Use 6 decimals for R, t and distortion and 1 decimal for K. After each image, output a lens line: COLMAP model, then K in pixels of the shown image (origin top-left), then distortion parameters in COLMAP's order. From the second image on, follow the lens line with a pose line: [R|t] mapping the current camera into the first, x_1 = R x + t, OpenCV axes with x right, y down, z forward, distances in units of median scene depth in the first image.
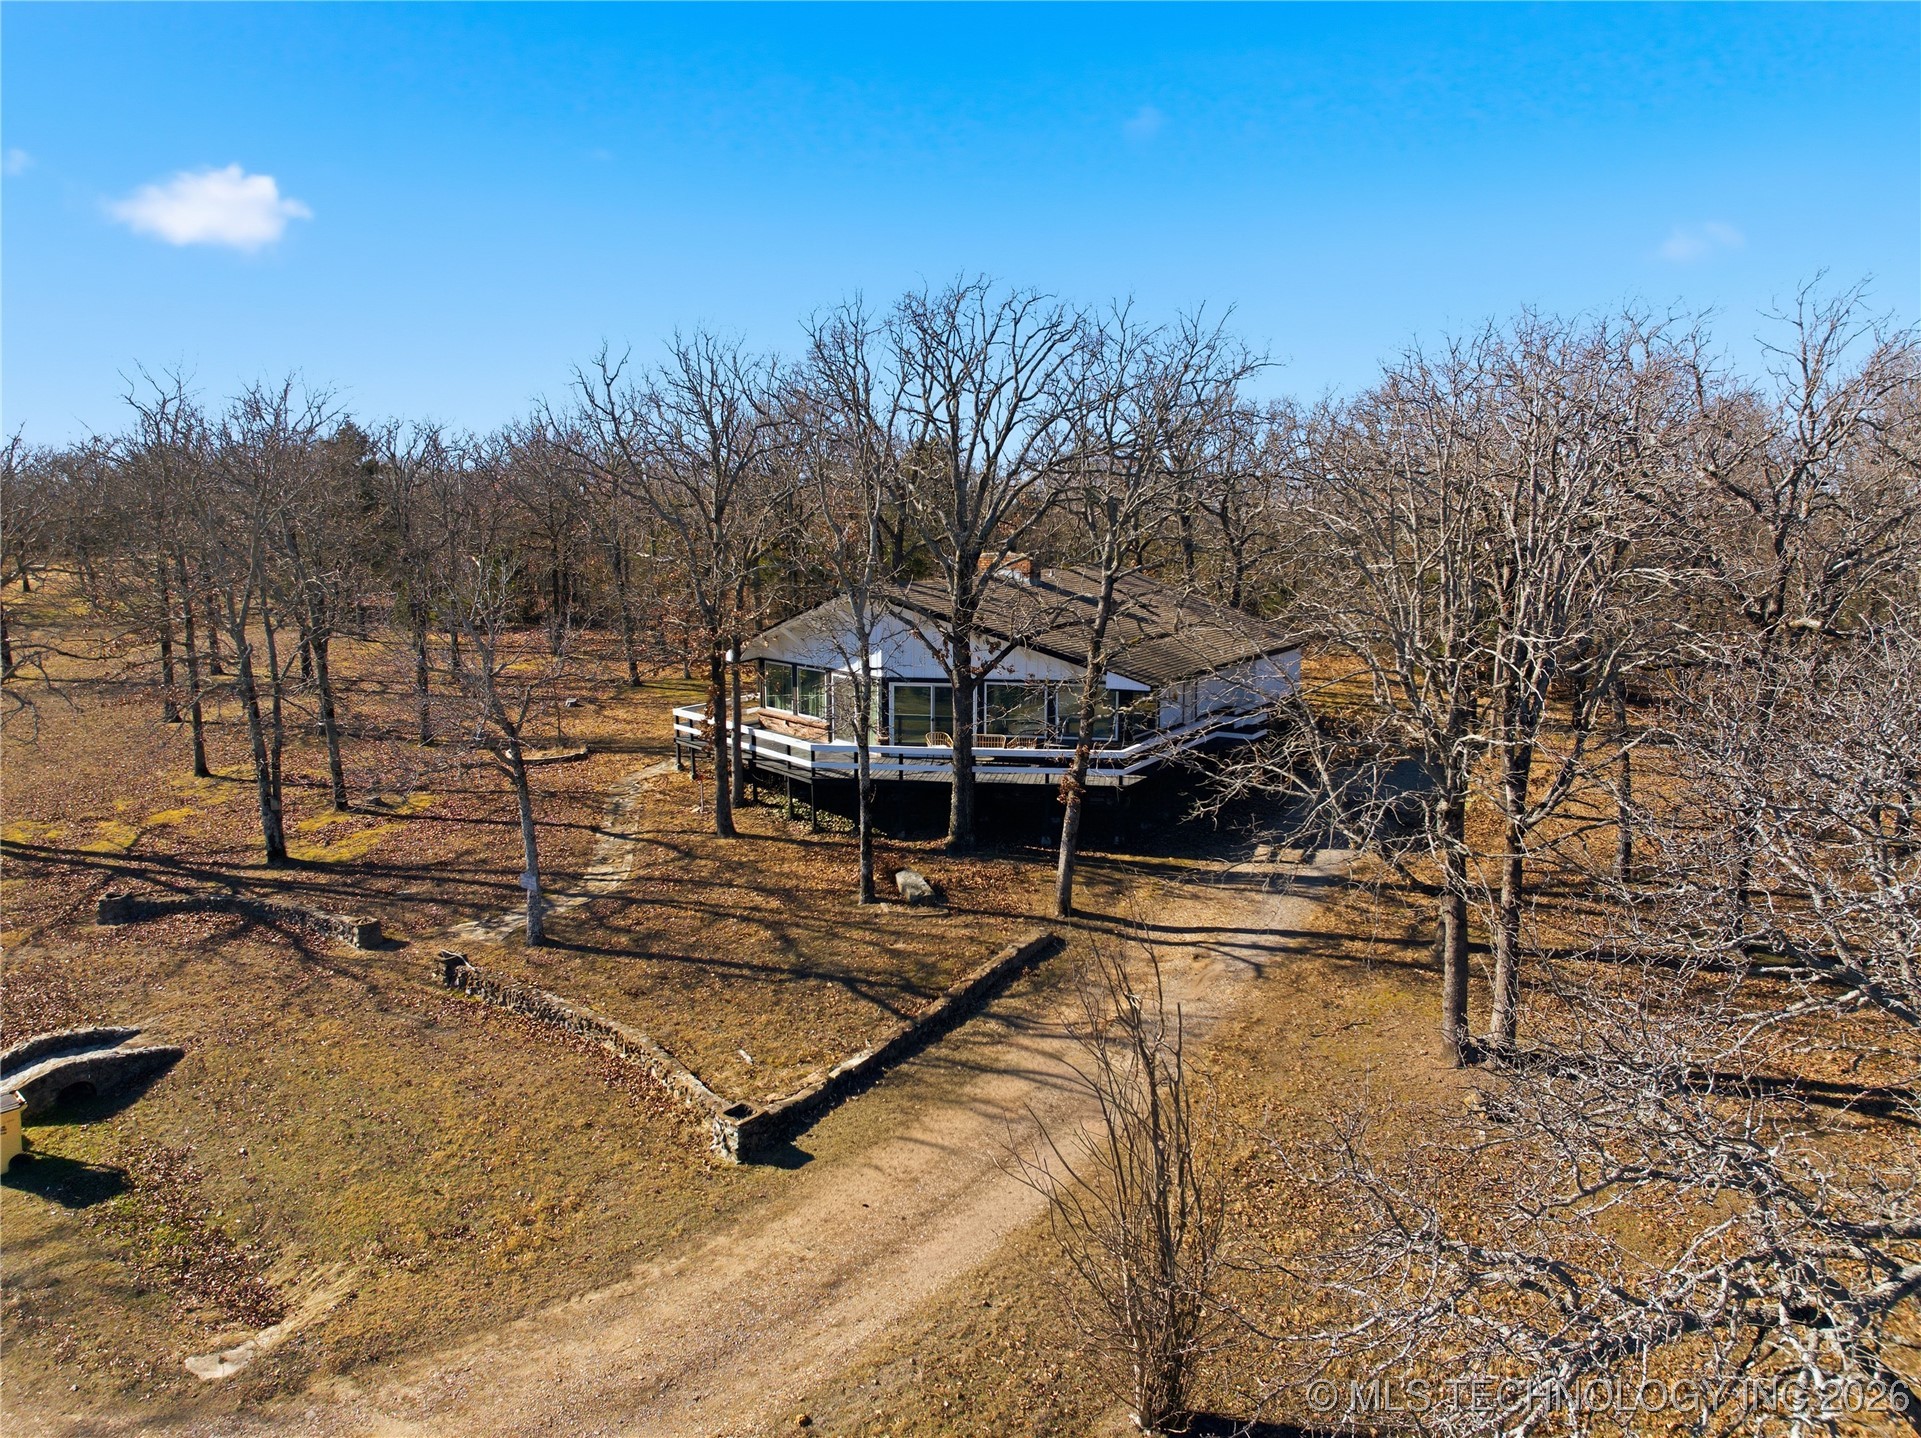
lens RADIAL K [[1352.2, 0, 971.7], [0, 1352.2, 727.6], [0, 0, 1]] dist [-0.047224, 0.010089]
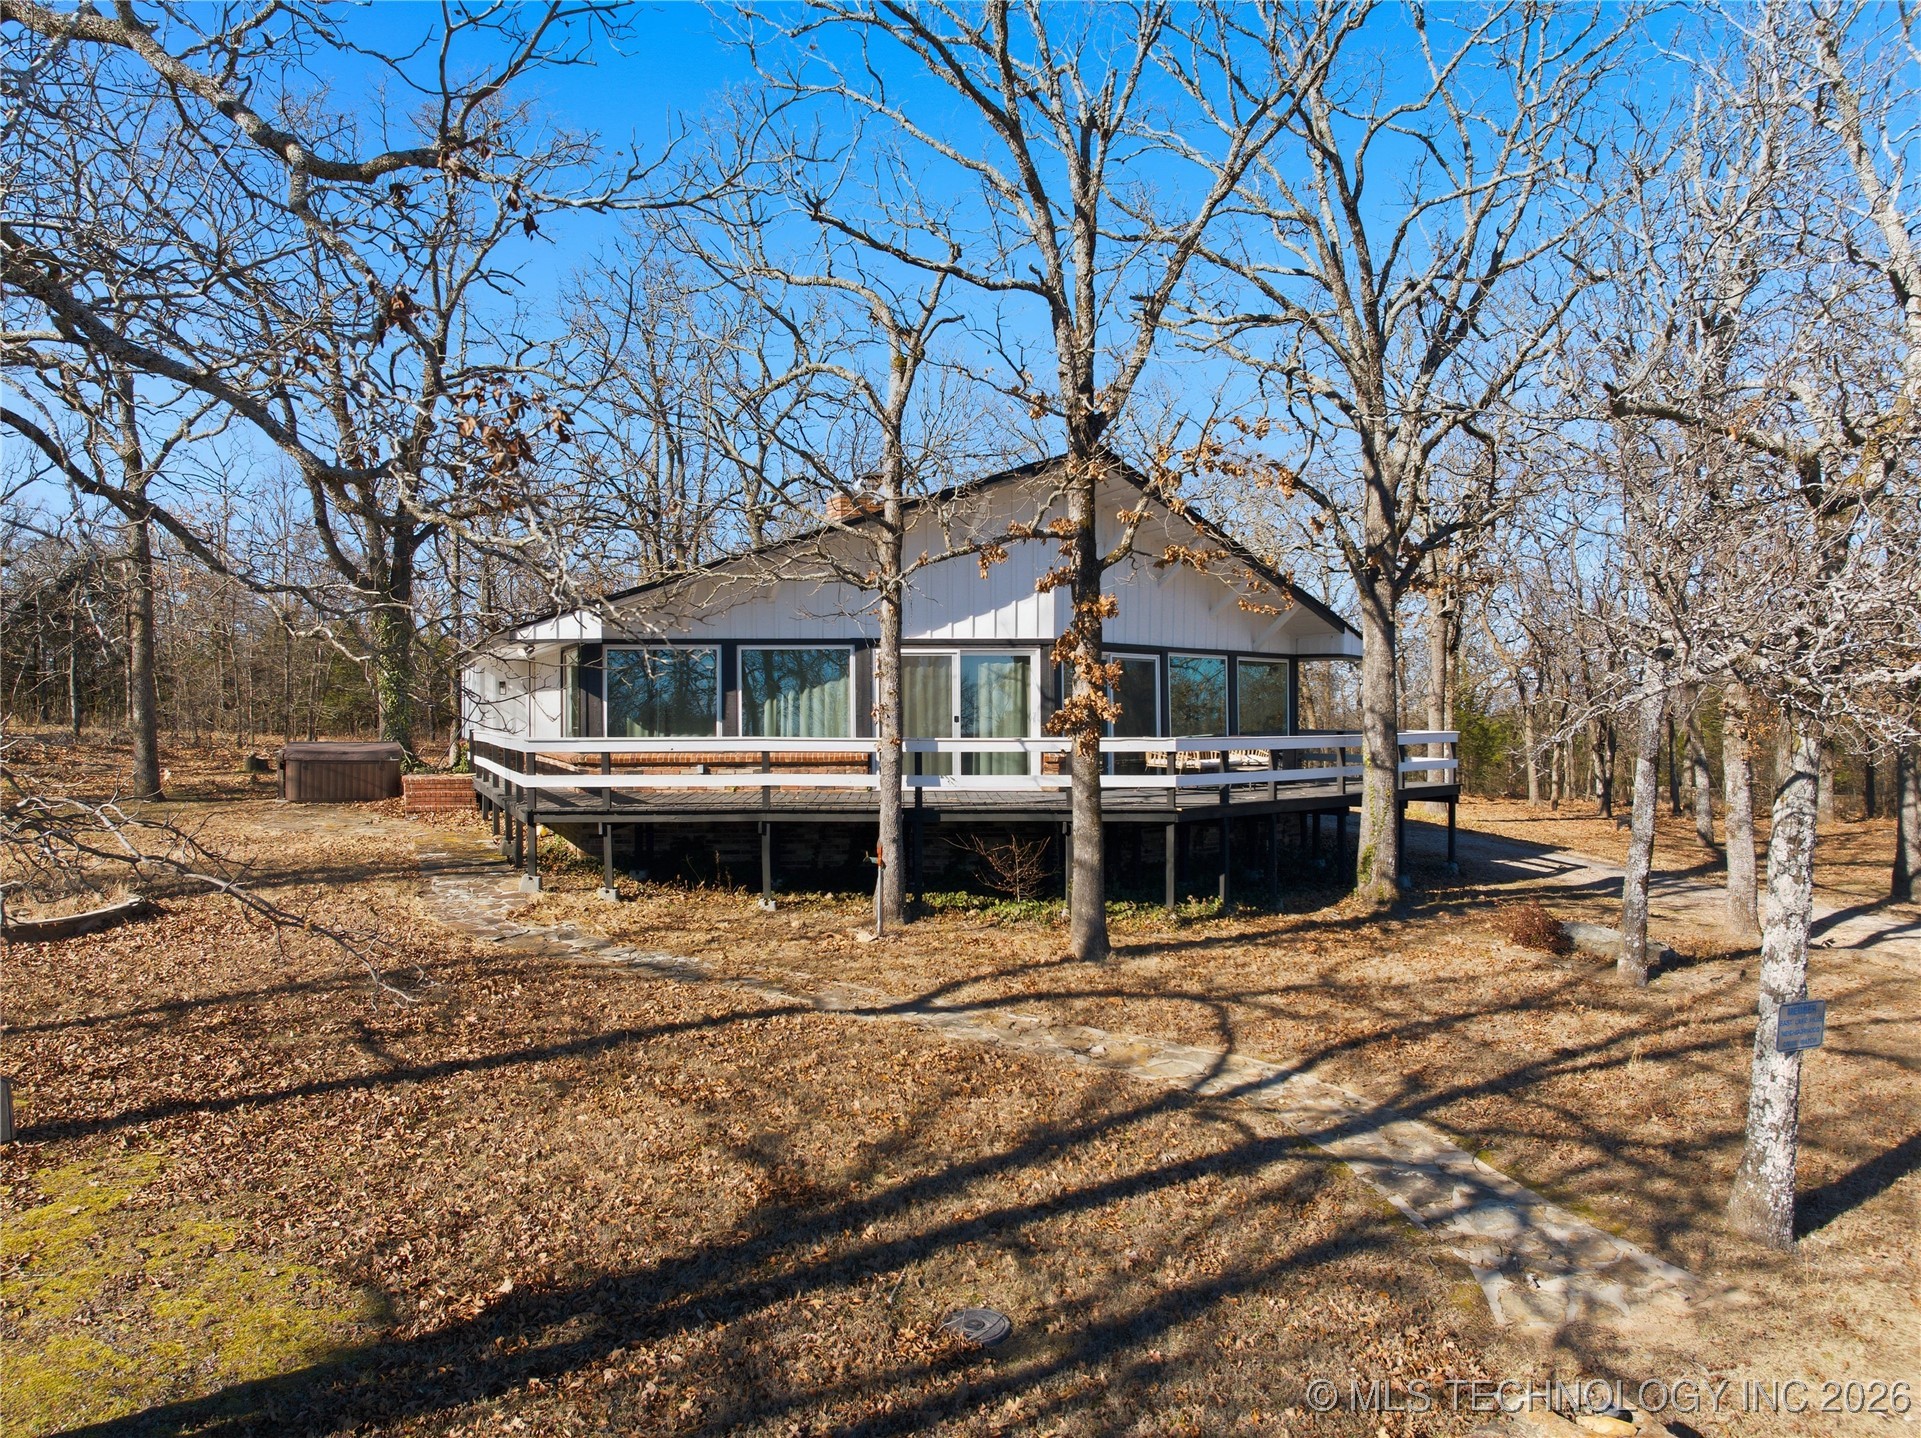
lens RADIAL K [[1352.2, 0, 945.4], [0, 1352.2, 709.0], [0, 0, 1]] dist [-0.047224, 0.010089]
pose [[0.592813, 0.005495, 0.805321, -0.586015], [0.128367, 0.986547, -0.101225, 0.042475], [-0.795044, 0.163384, 0.584133, 0.831736]]
